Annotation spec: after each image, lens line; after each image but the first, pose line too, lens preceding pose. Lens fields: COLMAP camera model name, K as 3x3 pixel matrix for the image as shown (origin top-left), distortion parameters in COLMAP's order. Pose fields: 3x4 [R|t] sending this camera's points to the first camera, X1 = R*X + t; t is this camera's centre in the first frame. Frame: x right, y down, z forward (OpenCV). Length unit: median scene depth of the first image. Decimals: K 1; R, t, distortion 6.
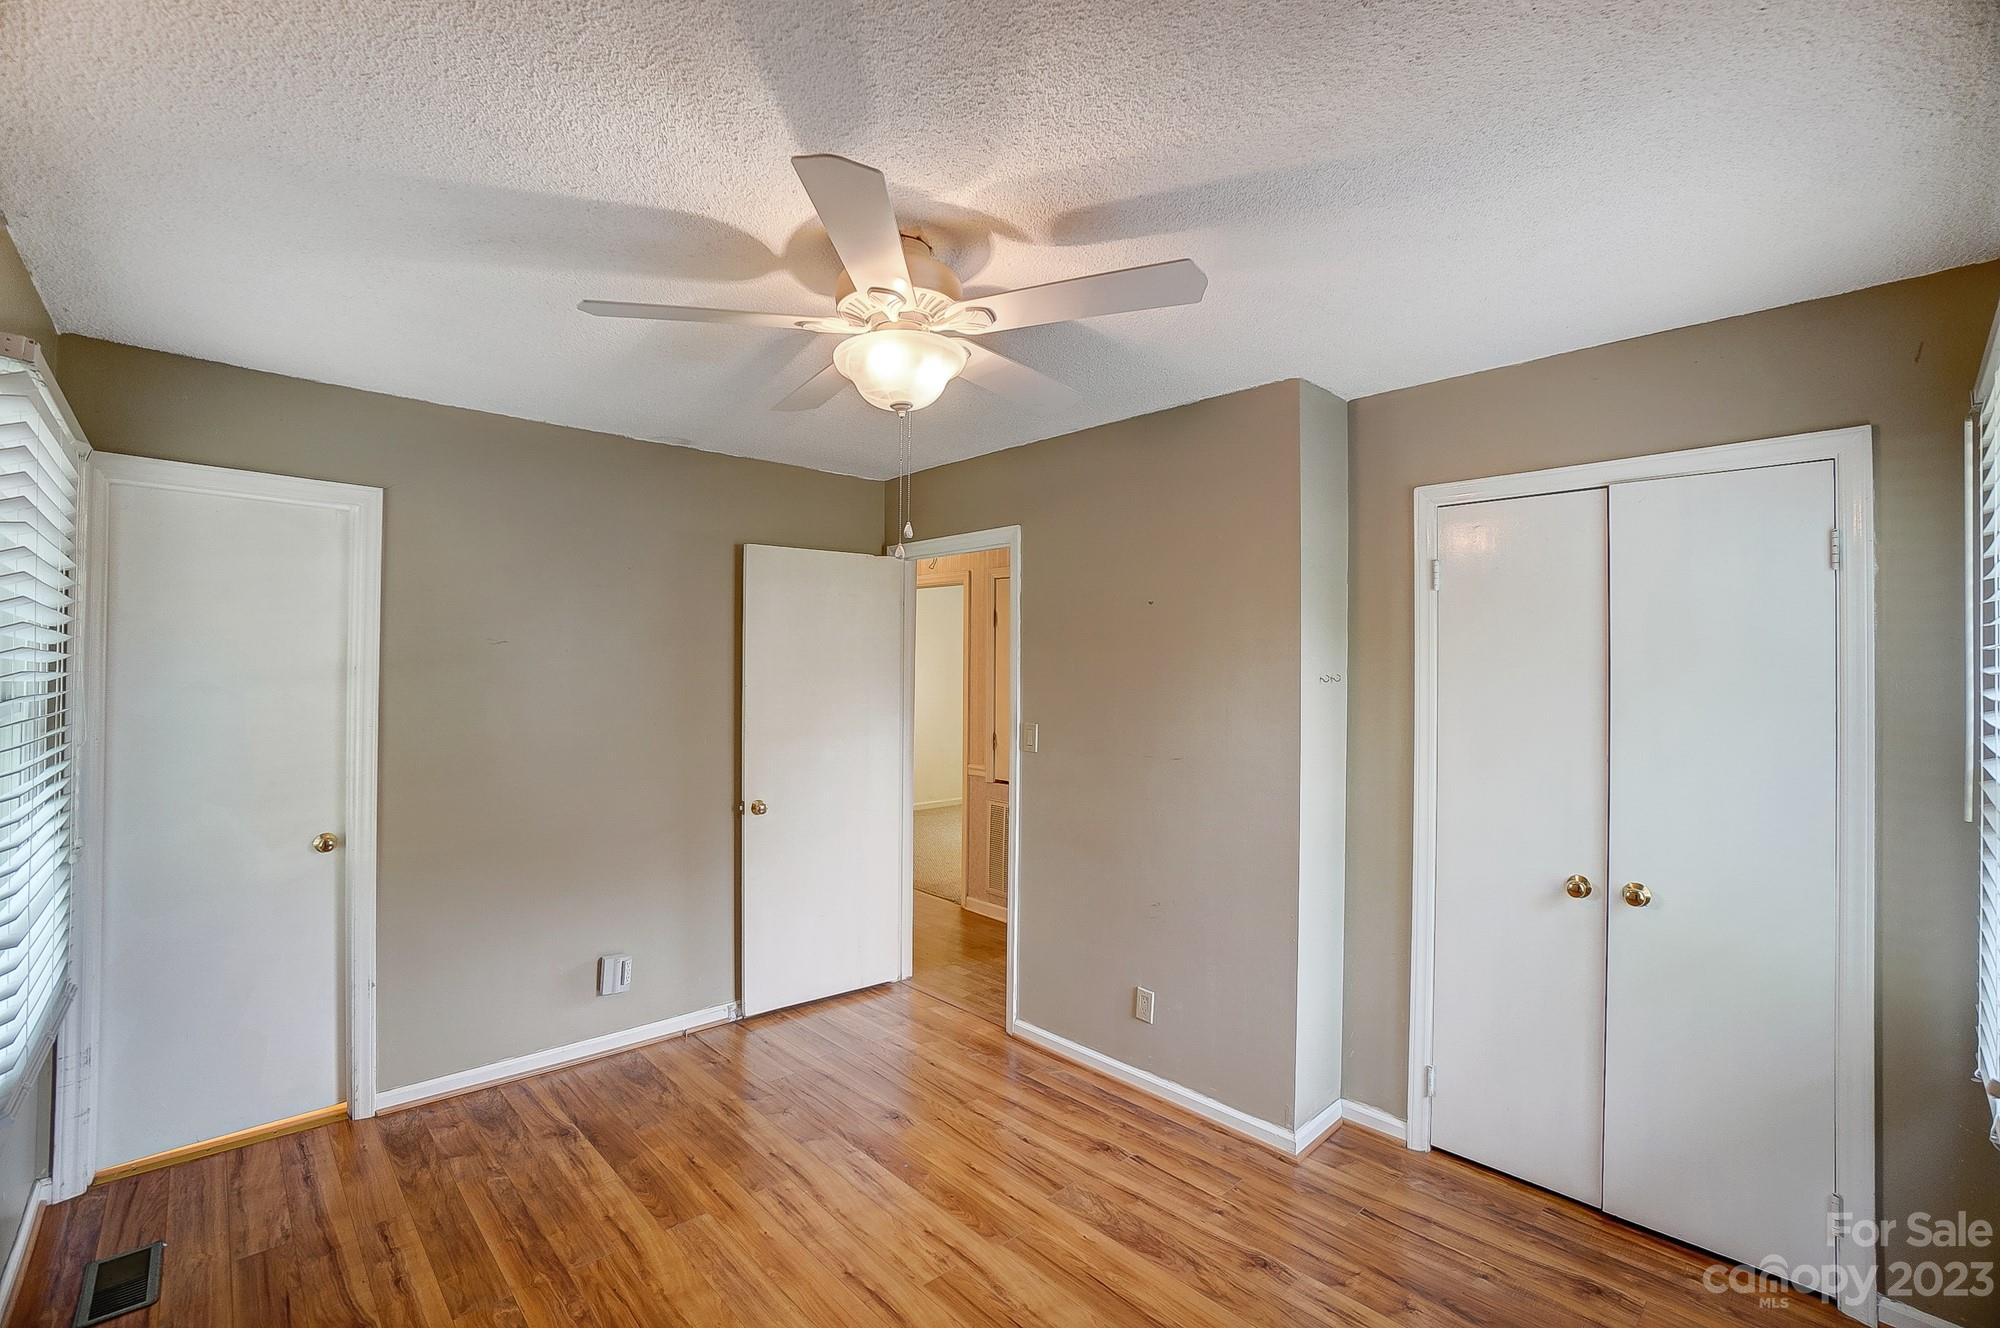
lens RADIAL K [[878.6, 0, 983.4], [0, 878.6, 653.7], [0, 0, 1]] dist [-0.068456, 0.024110]
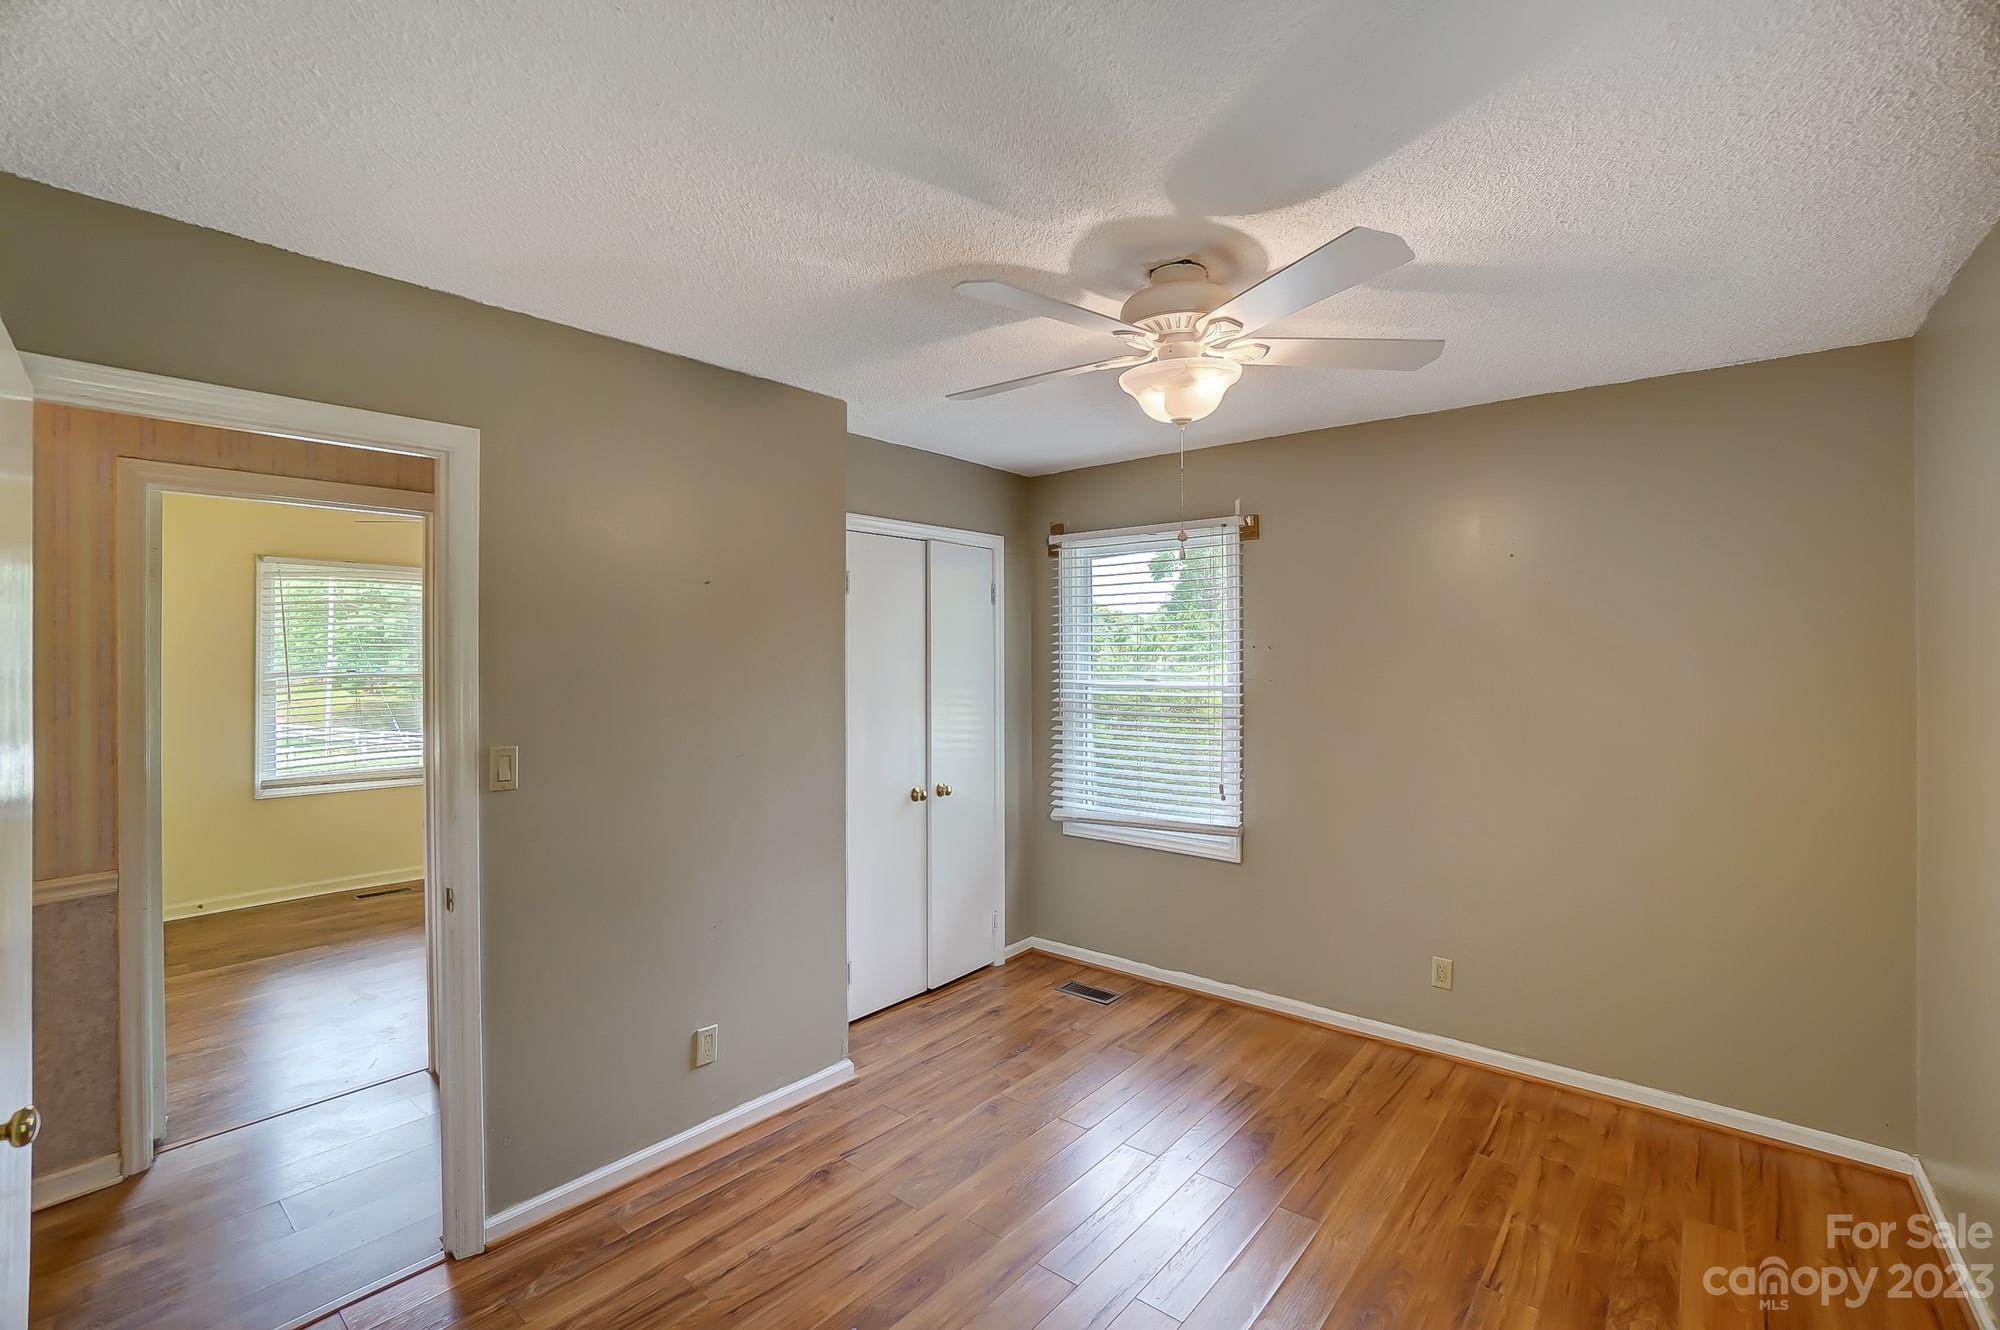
lens RADIAL K [[878.6, 0, 983.4], [0, 878.6, 654.7], [0, 0, 1]] dist [-0.068456, 0.024110]
pose [[-0.121043, -0.006397, 0.992627, -0.871064], [-0.010693, 0.999930, 0.005140, 0.008843], [-0.992590, -0.009992, -0.121103, 1.036720]]
